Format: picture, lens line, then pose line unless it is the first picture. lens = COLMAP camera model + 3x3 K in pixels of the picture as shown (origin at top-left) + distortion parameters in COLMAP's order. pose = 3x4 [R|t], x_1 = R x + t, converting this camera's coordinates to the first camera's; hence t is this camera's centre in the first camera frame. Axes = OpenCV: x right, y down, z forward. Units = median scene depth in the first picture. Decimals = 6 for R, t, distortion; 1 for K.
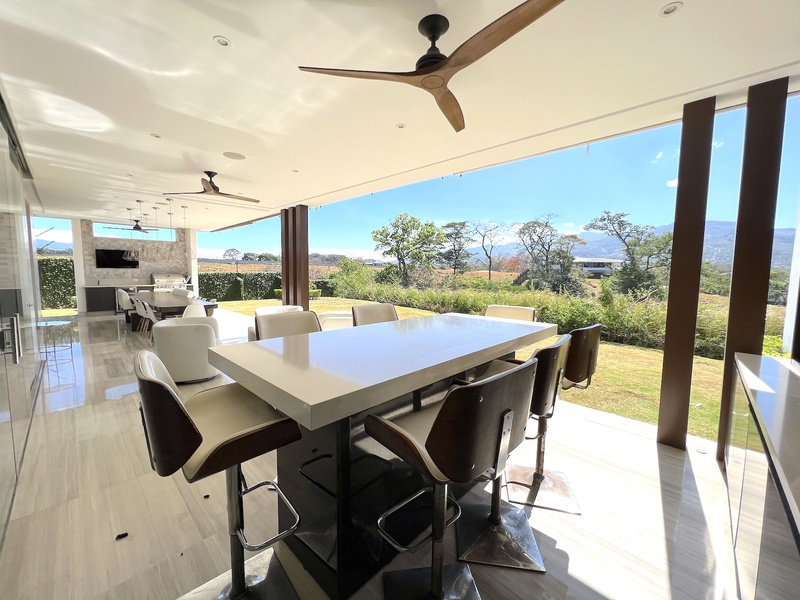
lens RADIAL K [[321.0, 0, 397.7], [0, 321.0, 299.0], [0, 0, 1]] dist [0.002246, -0.000058]
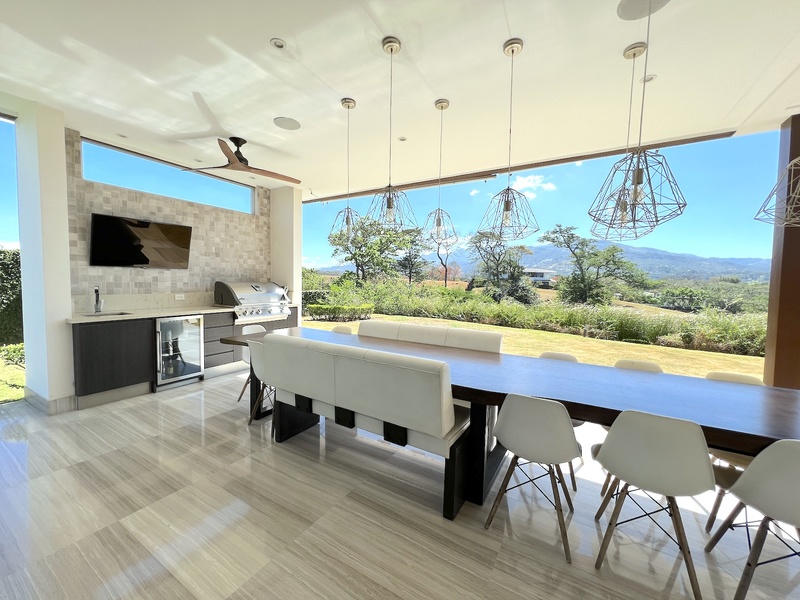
lens RADIAL K [[321.0, 0, 397.2], [0, 321.0, 297.2], [0, 0, 1]] dist [0.002246, -0.000058]
pose [[0.972970, -0.005634, 0.230861, -0.116535], [0.012767, 0.999486, -0.029416, -0.007817], [-0.230577, 0.031568, 0.972542, 0.096755]]
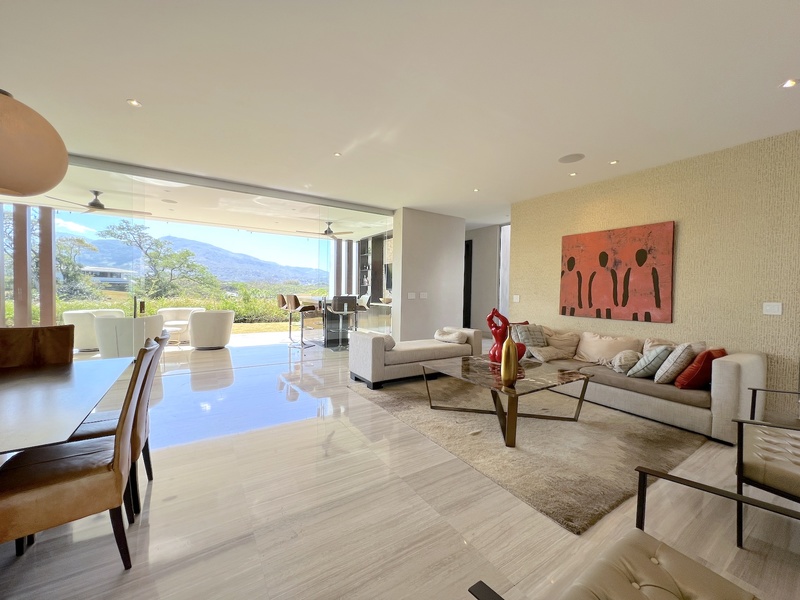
lens RADIAL K [[321.0, 0, 402.4], [0, 321.0, 296.5], [0, 0, 1]] dist [0.002246, -0.000058]
pose [[0.226596, -0.029799, 0.973533, -0.116705], [0.070812, 0.997391, 0.014048, 0.003390], [-0.971411, 0.065755, 0.228115, -0.025021]]
